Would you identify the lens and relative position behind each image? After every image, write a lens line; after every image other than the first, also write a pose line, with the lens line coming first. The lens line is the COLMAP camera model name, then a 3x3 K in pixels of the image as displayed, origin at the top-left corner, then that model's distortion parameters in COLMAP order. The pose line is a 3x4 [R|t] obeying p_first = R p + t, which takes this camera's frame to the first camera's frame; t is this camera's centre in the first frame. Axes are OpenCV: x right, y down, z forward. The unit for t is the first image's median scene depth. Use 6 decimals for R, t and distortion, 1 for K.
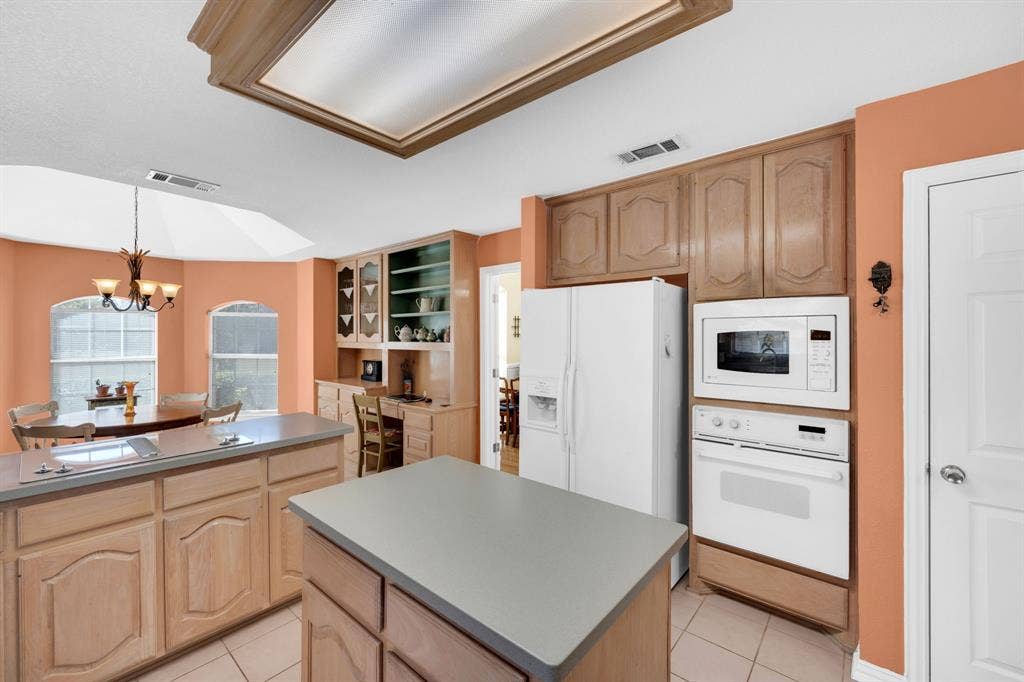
lens RADIAL K [[417.6, 0, 512.8], [0, 417.6, 338.8], [0, 0, 1]] dist [-0.005321, -0.000077]
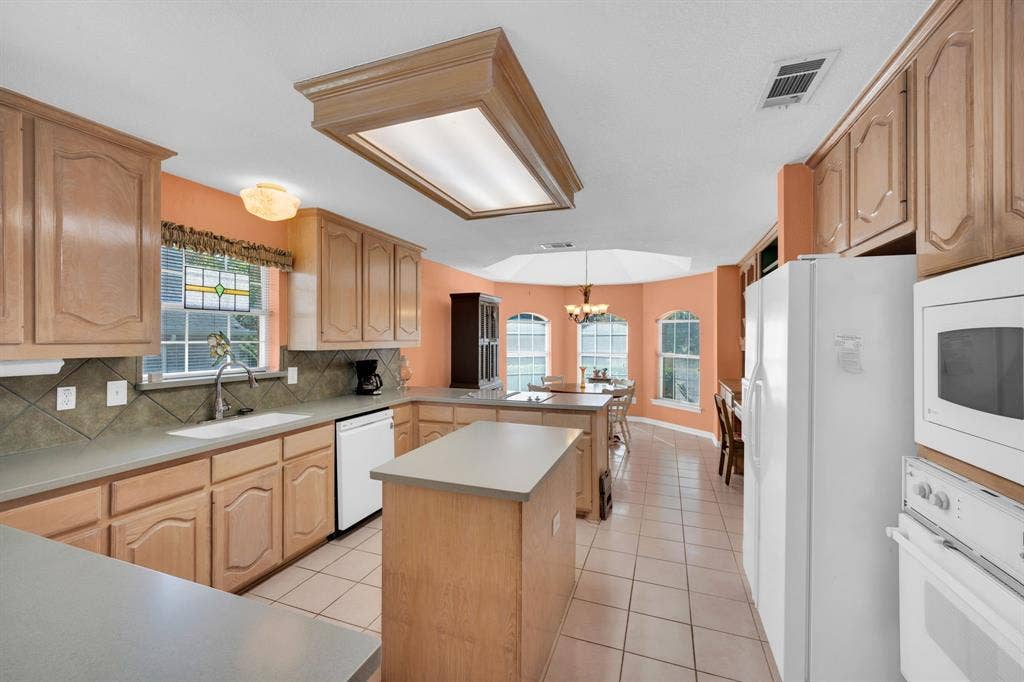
lens RADIAL K [[417.6, 0, 512.5], [0, 417.6, 340.3], [0, 0, 1]] dist [-0.005321, -0.000077]
pose [[0.356700, 0.002952, -0.934214, 0.350109], [-0.007173, 0.999974, 0.000421, 0.000272], [0.934192, 0.006551, 0.356712, 0.120360]]
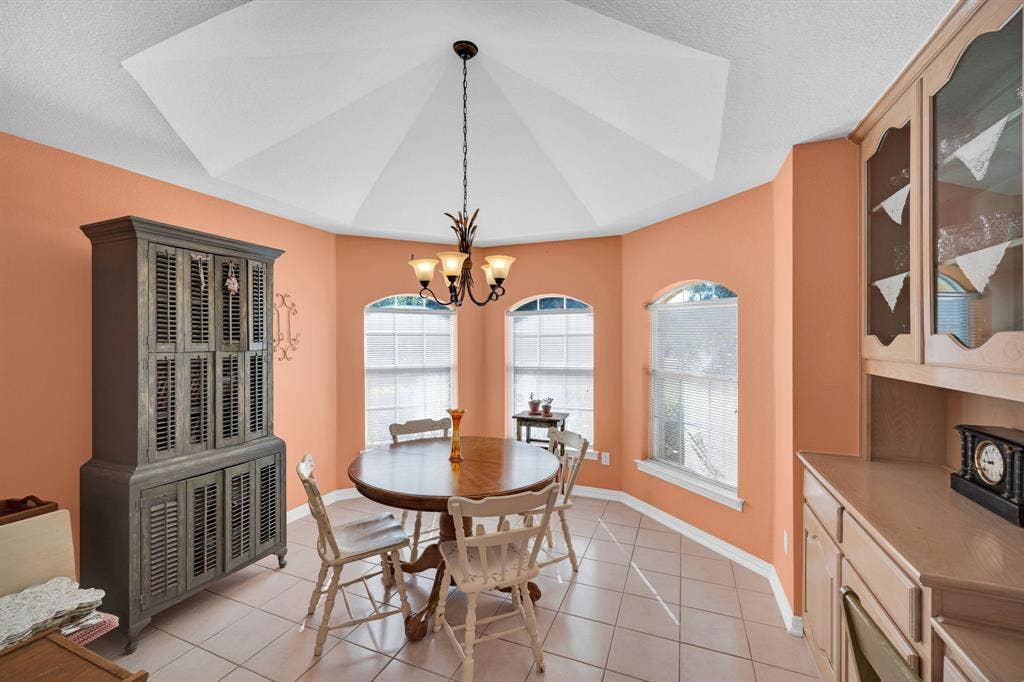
lens RADIAL K [[417.6, 0, 509.1], [0, 417.6, 343.0], [0, 0, 1]] dist [-0.005321, -0.000077]
pose [[0.308348, 0.003869, -0.951266, -0.185971], [-0.005828, 0.999981, 0.002178, -0.005313], [0.951256, 0.004872, 0.308364, 0.631067]]
